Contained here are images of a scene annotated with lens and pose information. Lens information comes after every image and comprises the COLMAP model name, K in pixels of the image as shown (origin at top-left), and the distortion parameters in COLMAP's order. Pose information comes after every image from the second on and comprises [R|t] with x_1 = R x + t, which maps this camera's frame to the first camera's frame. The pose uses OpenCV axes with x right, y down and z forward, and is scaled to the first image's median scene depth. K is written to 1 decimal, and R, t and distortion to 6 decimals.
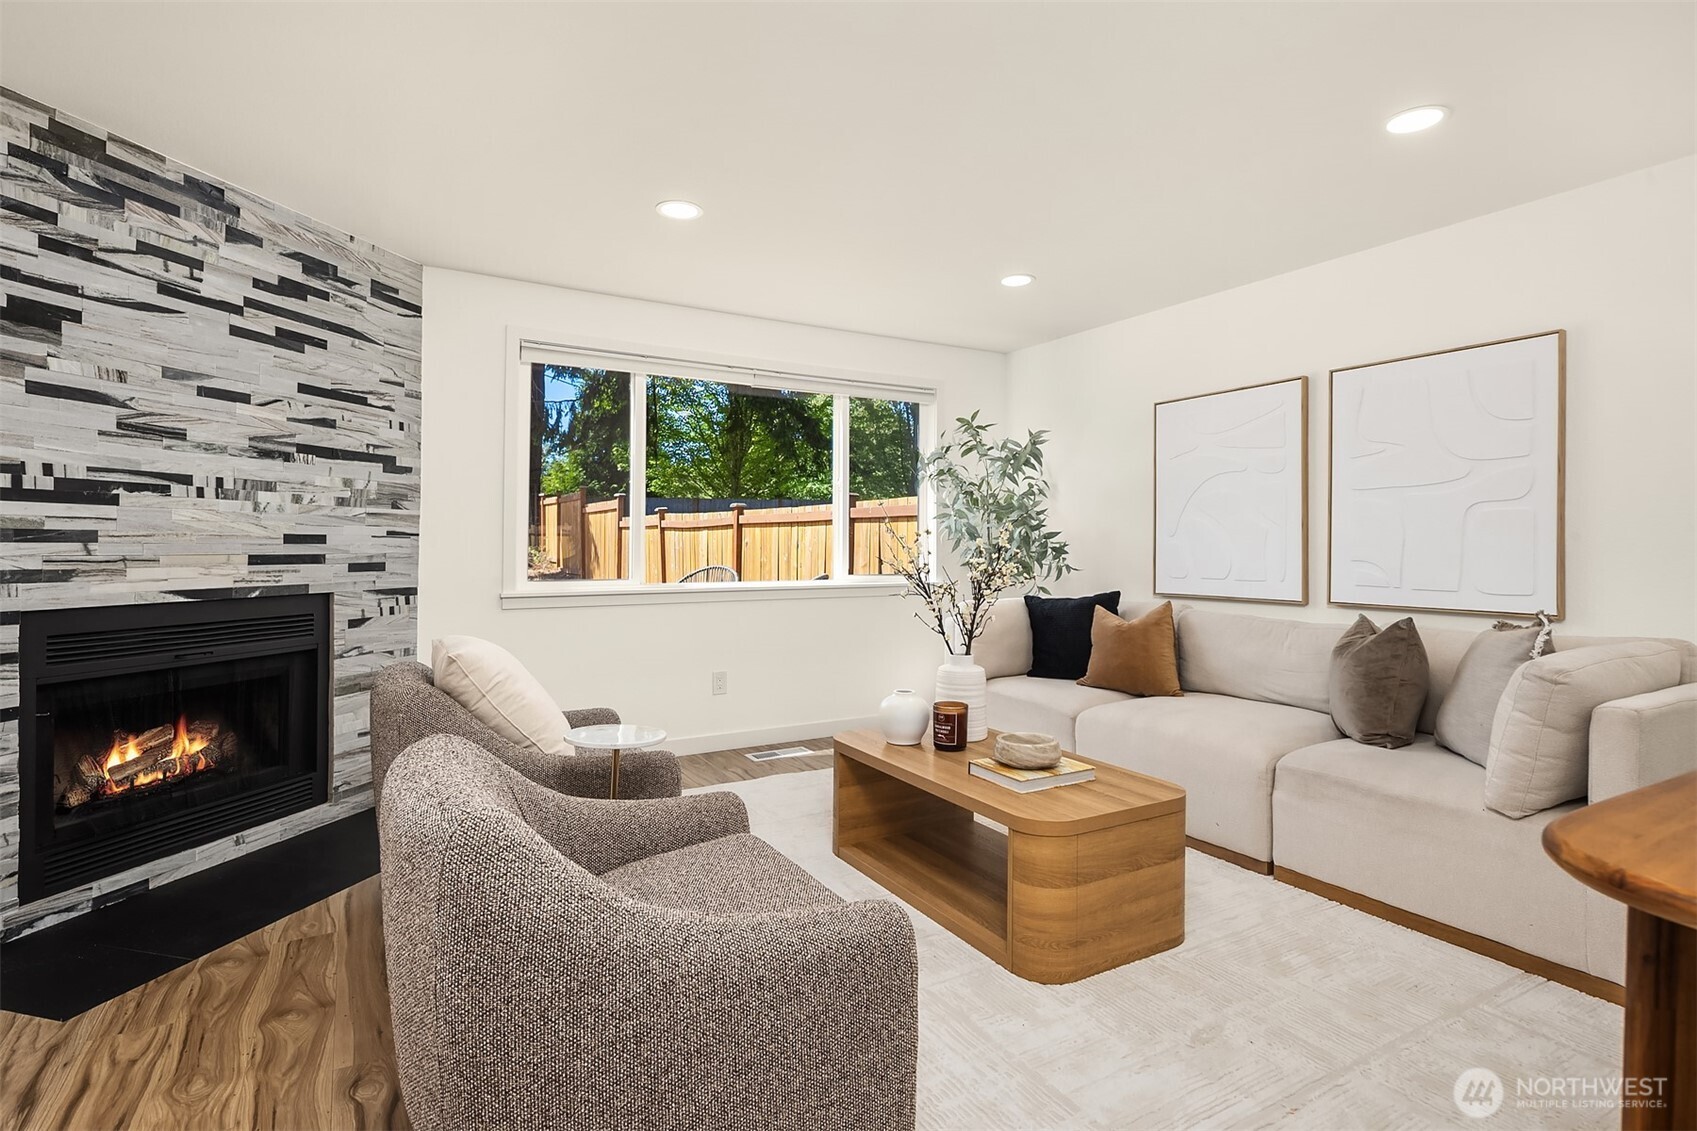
lens RADIAL K [[843.5, 0, 905.2], [0, 843.5, 556.8], [0, 0, 1]] dist [0.011797, -0.004262]
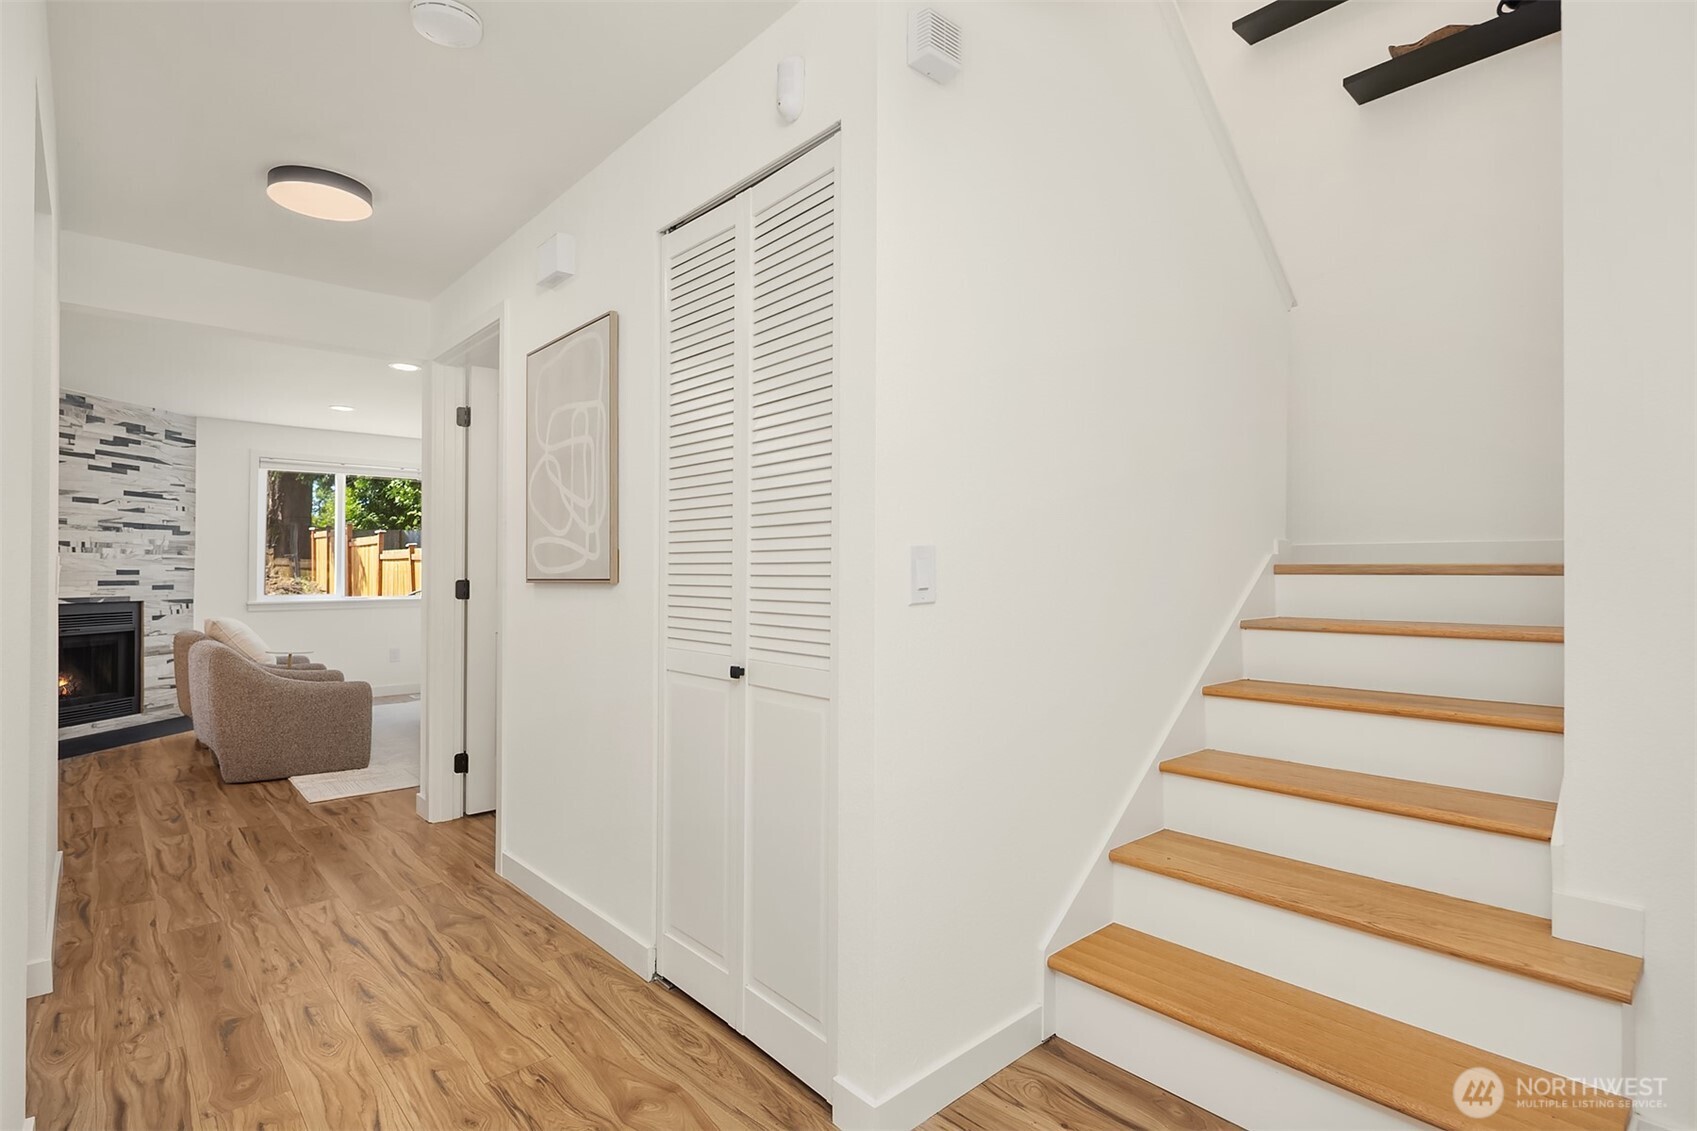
lens RADIAL K [[843.5, 0, 895.7], [0, 843.5, 574.9], [0, 0, 1]] dist [0.011797, -0.004262]
pose [[0.983723, -0.008372, 0.179497, 0.620230], [0.010208, 0.999905, -0.009307, 0.019222], [-0.179402, 0.010988, 0.983715, -1.138642]]
